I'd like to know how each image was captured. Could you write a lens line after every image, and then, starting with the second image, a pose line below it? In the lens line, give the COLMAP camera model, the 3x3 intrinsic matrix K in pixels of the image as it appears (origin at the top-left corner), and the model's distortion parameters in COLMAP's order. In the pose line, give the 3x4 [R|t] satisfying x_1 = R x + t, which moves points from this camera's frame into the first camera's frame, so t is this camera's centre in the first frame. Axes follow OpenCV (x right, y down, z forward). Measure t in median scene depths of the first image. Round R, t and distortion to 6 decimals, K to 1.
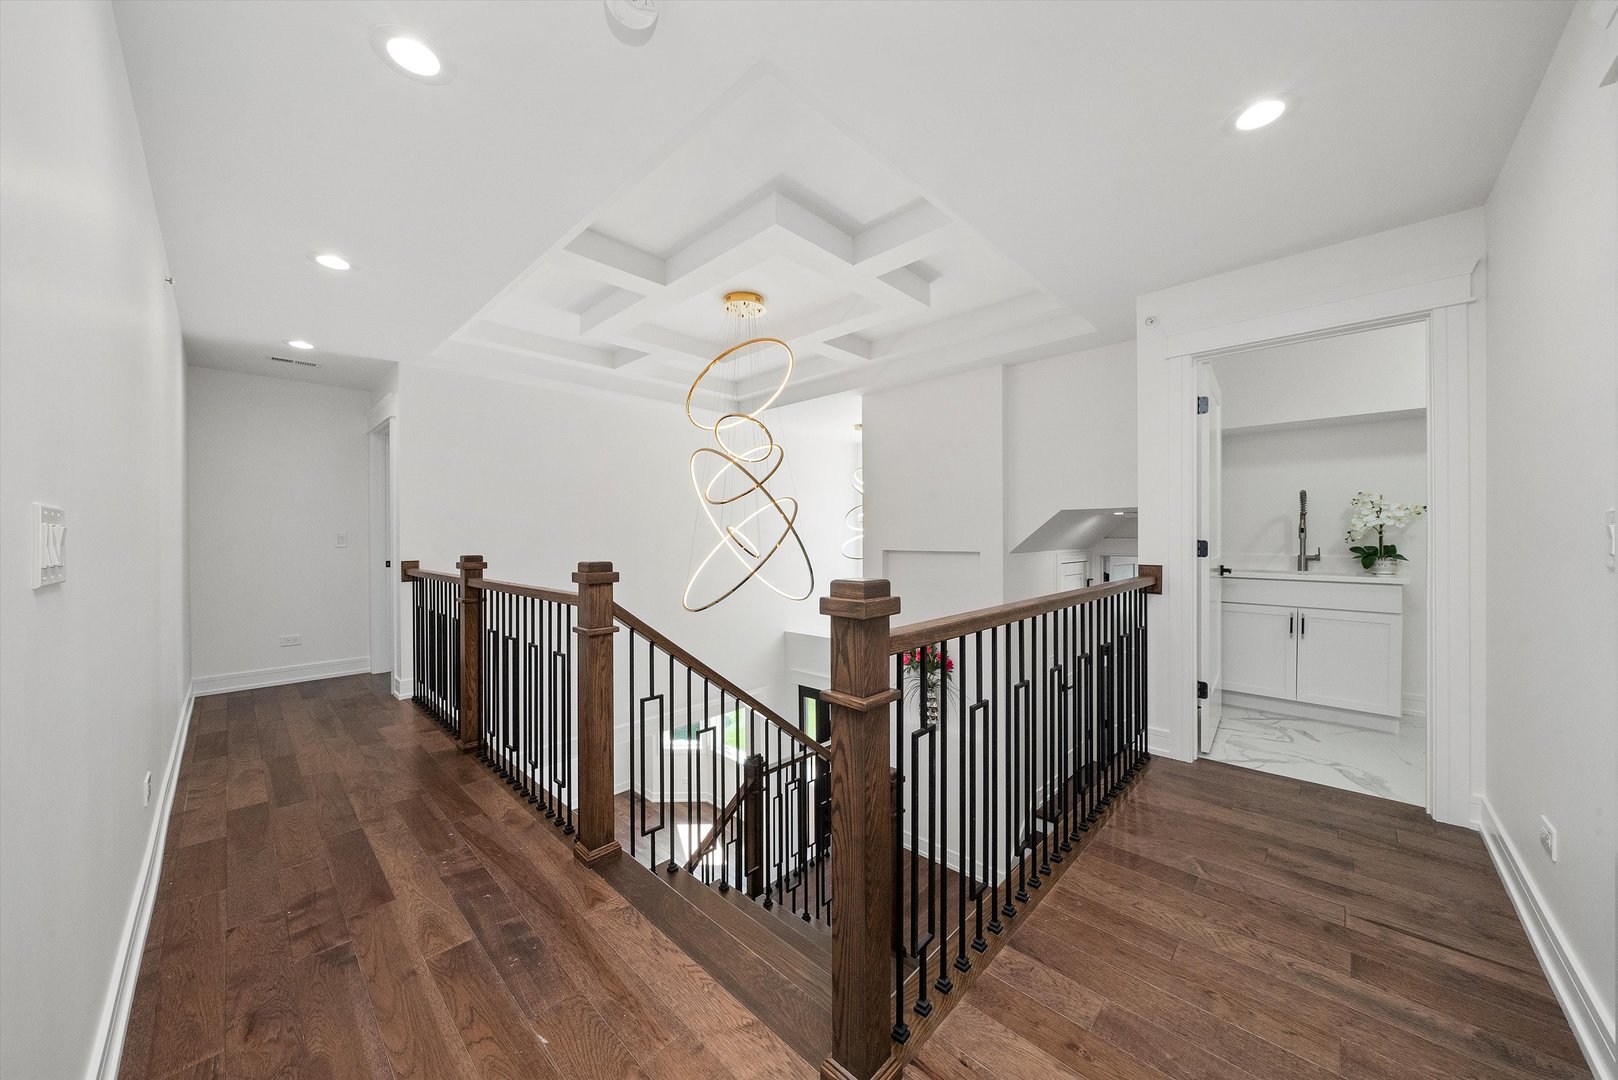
lens RADIAL K [[569.5, 0, 810.6], [0, 569.5, 537.4], [0, 0, 1]] dist [-0.007688, 0.000275]
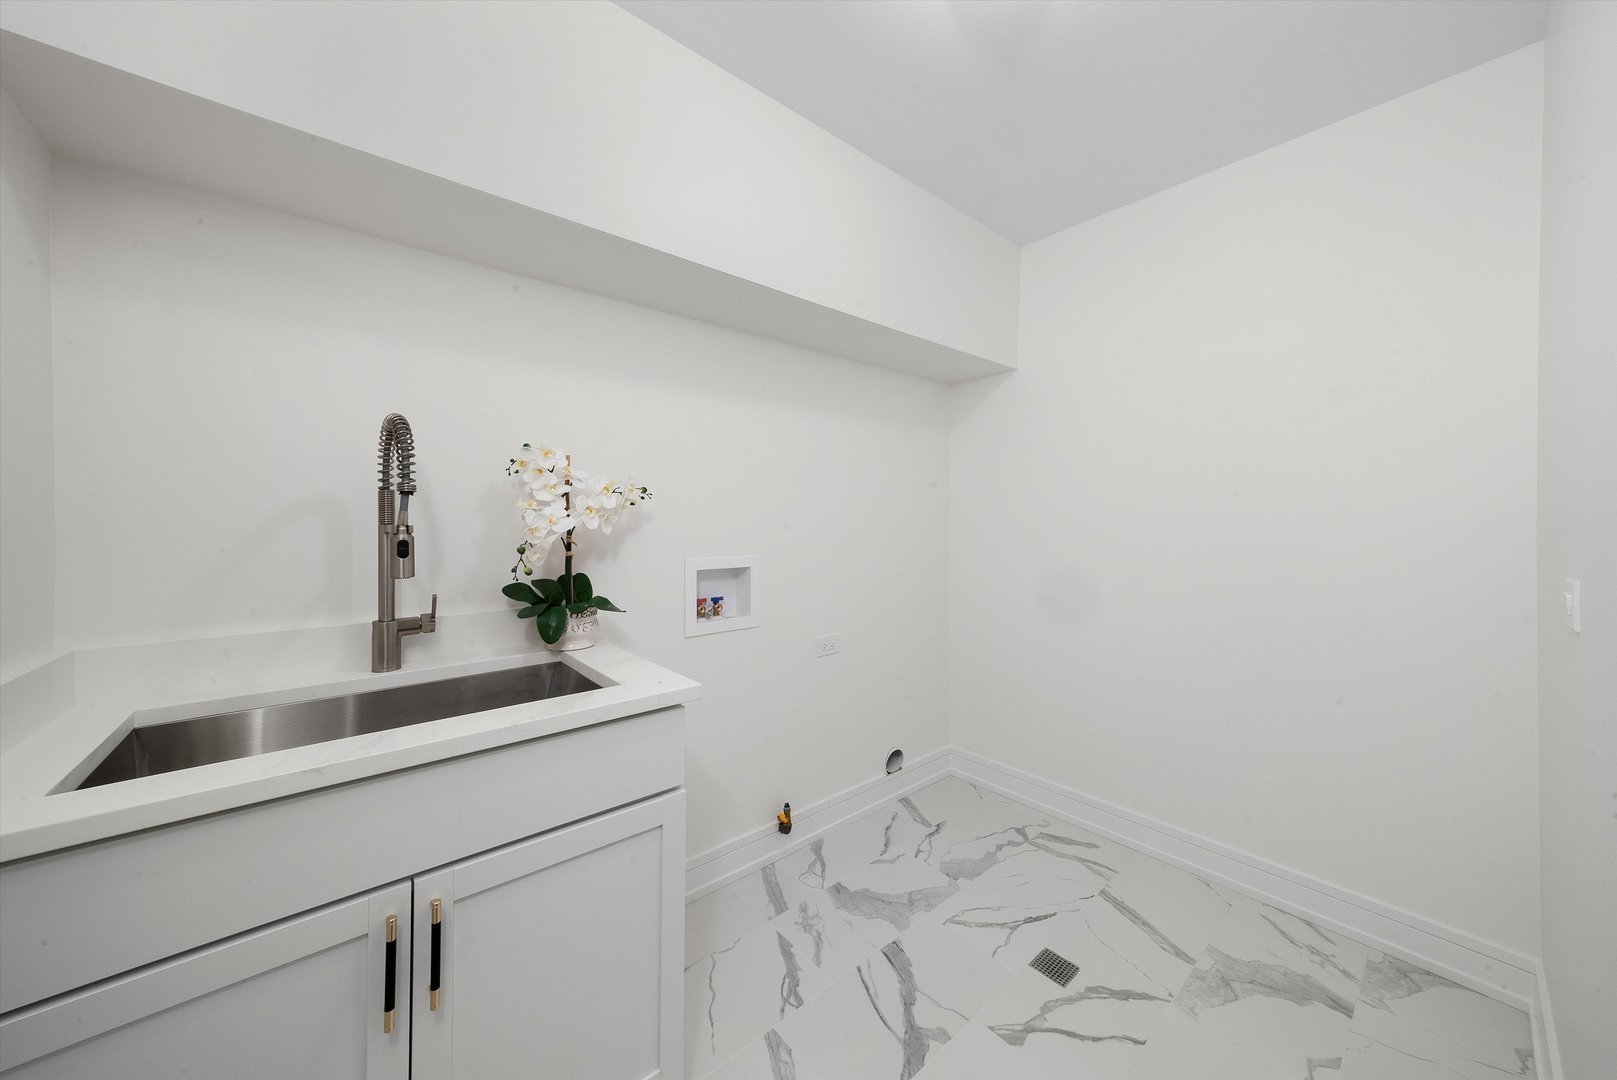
lens RADIAL K [[569.1, 0, 812.0], [0, 569.1, 523.9], [0, 0, 1]] dist [-0.007688, 0.000275]
pose [[0.108198, 0.000031, 0.994129, 0.602987], [-0.009888, 0.999951, 0.001045, -0.026613], [-0.994080, -0.009943, 0.108193, 0.759416]]
